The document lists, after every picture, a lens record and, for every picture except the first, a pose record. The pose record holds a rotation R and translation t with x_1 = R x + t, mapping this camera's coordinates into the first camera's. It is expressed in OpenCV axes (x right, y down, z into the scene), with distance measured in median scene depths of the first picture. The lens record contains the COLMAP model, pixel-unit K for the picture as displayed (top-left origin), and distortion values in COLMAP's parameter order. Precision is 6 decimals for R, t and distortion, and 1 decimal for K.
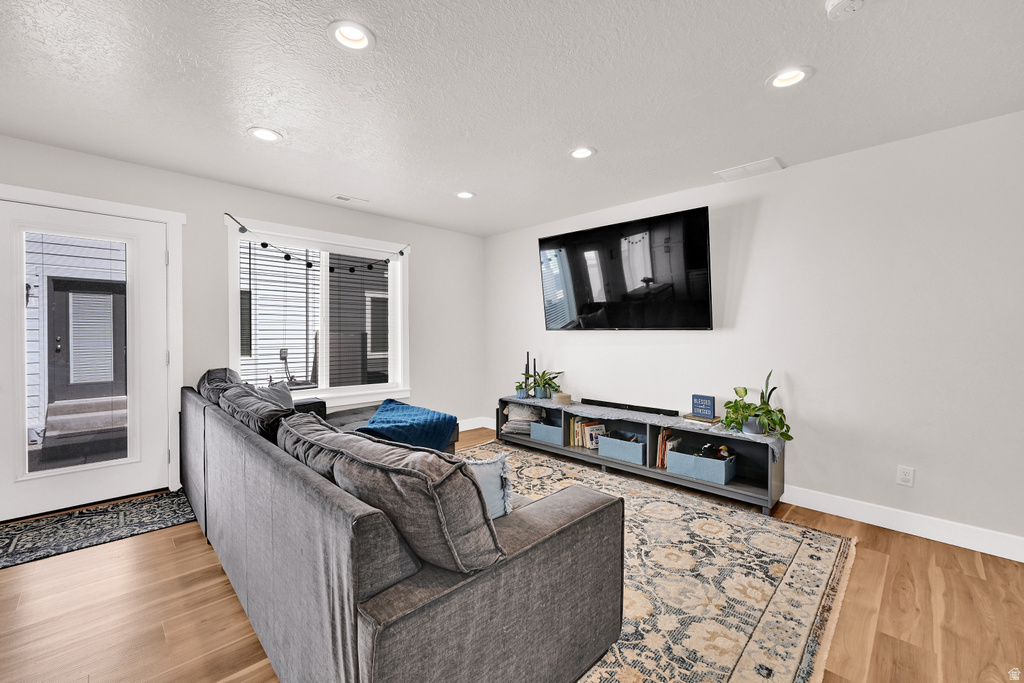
lens RADIAL K [[412.3, 0, 516.0], [0, 412.3, 338.6], [0, 0, 1]] dist [-0.001099, 0.000480]
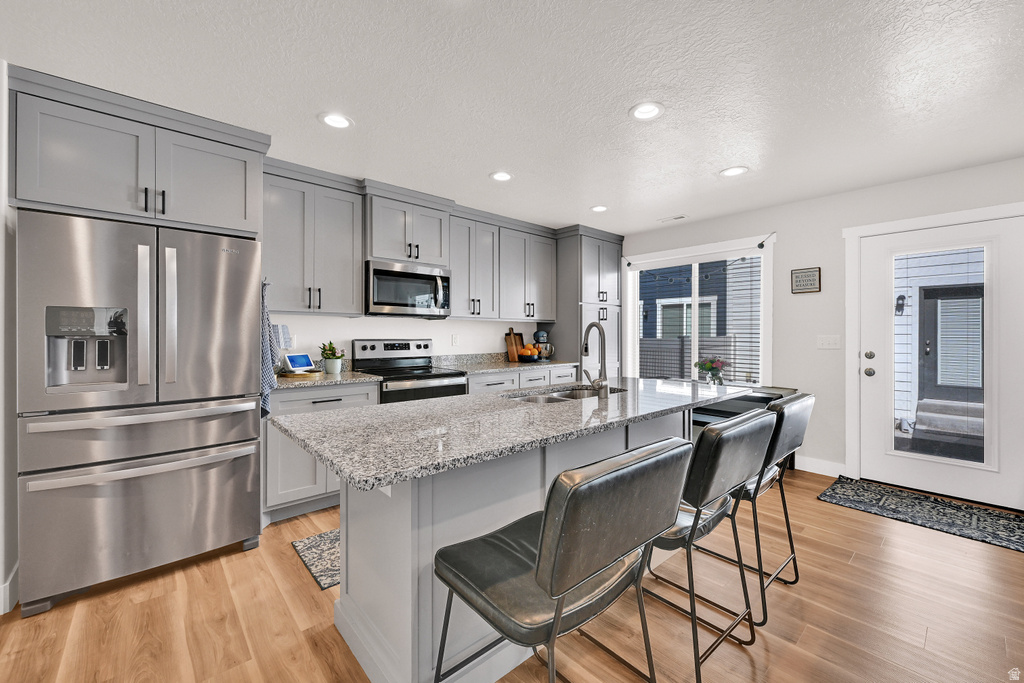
lens RADIAL K [[412.3, 0, 518.2], [0, 412.3, 332.5], [0, 0, 1]] dist [-0.001099, 0.000480]
pose [[-0.057265, -0.009066, -0.998318, 0.091632], [-0.016680, 0.999828, -0.008123, 0.002680], [0.998220, 0.016187, -0.057406, -0.047885]]
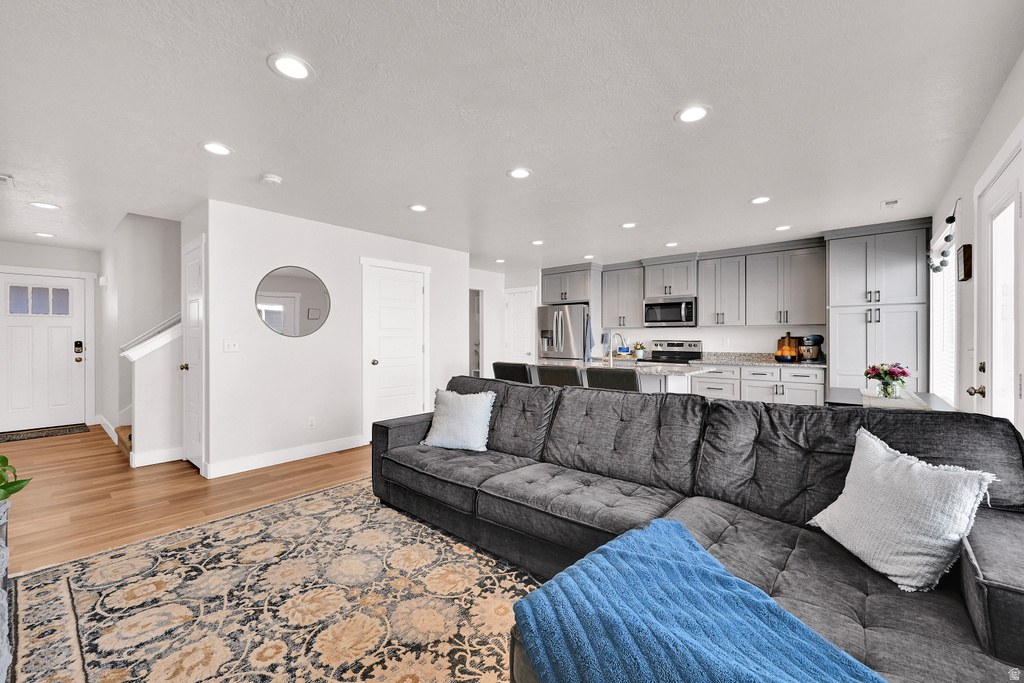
lens RADIAL K [[412.3, 0, 520.1], [0, 412.3, 338.7], [0, 0, 1]] dist [-0.001099, 0.000480]
pose [[-0.996694, -0.003391, -0.081177, -0.127193], [-0.005002, 0.999794, 0.019649, -0.024483], [0.081094, 0.019990, -0.996506, 1.389311]]
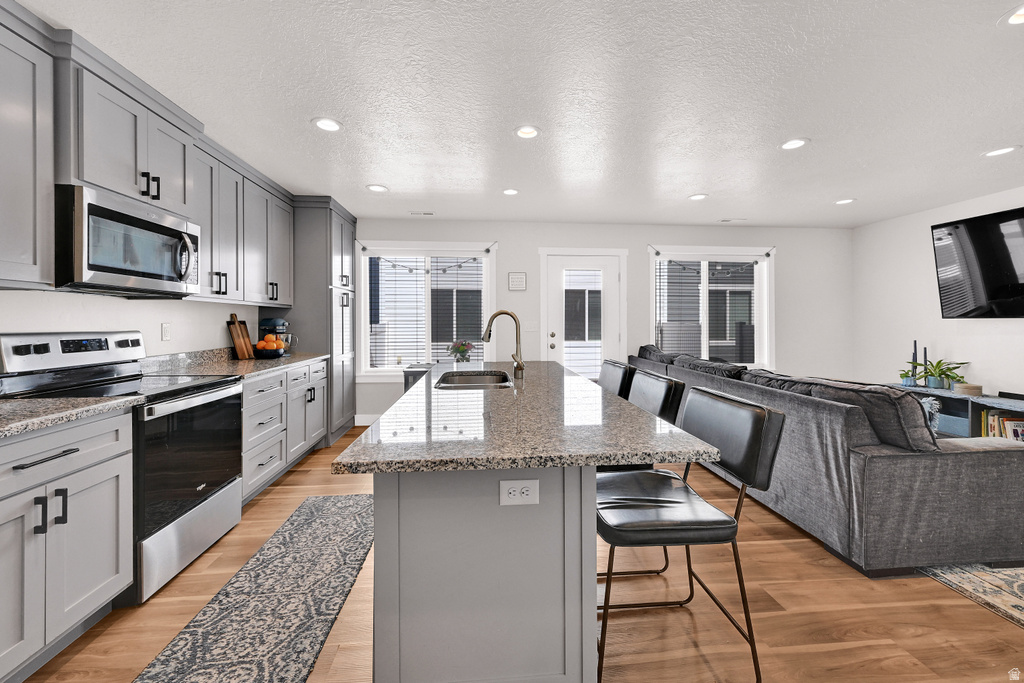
lens RADIAL K [[412.3, 0, 517.3], [0, 412.3, 322.8], [0, 0, 1]] dist [-0.001099, 0.000480]
pose [[0.767008, -0.003706, -0.641627, -0.093178], [-0.004537, 0.999927, -0.011199, 0.007264], [0.641622, 0.011500, 0.766935, -0.493925]]
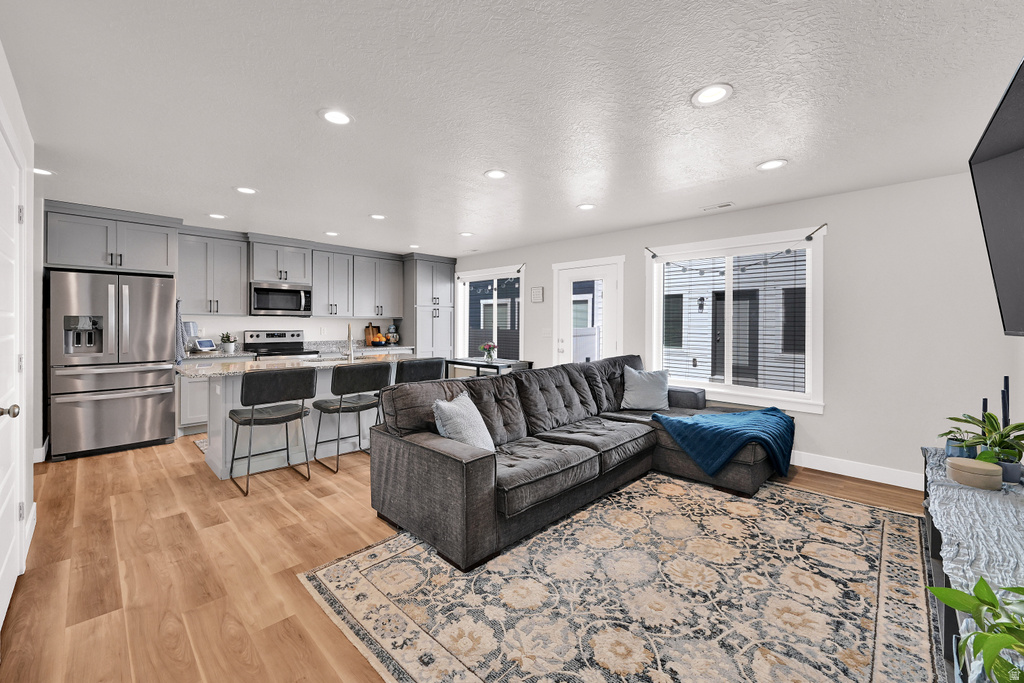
lens RADIAL K [[412.3, 0, 510.4], [0, 412.3, 323.9], [0, 0, 1]] dist [-0.001099, 0.000480]
pose [[0.009875, -0.002873, -0.999947, 0.734970], [-0.020481, 0.999786, -0.003075, -0.025026], [0.999741, 0.020510, 0.009814, 0.523235]]
